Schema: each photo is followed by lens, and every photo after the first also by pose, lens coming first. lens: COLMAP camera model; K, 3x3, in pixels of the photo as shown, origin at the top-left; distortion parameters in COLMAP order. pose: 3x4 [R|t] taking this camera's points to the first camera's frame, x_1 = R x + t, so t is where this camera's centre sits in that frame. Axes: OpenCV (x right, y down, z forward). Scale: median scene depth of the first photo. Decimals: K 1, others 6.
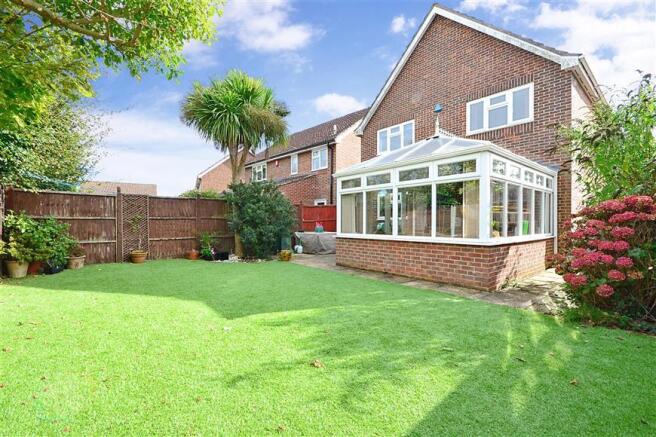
lens RADIAL K [[290.4, 0, 334.5], [0, 290.4, 222.7], [0, 0, 1]] dist [0.003879, 0.000360]
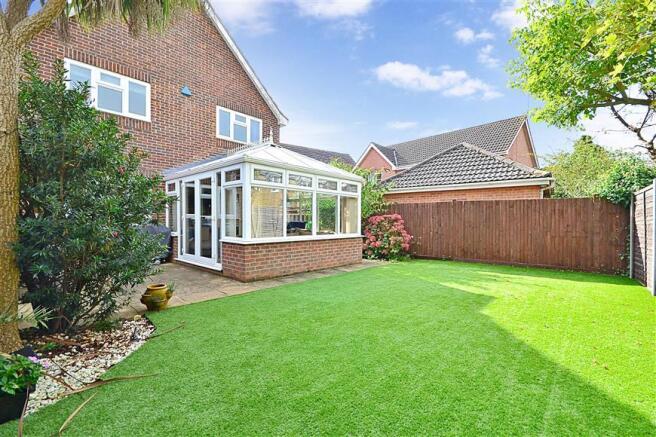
lens RADIAL K [[290.4, 0, 334.3], [0, 290.4, 221.1], [0, 0, 1]] dist [0.003879, 0.000360]
pose [[-0.129626, 0.002927, 0.991559, -0.785409], [-0.006811, 0.999969, -0.003842, -0.005818], [-0.991540, -0.007252, -0.129602, 0.929893]]
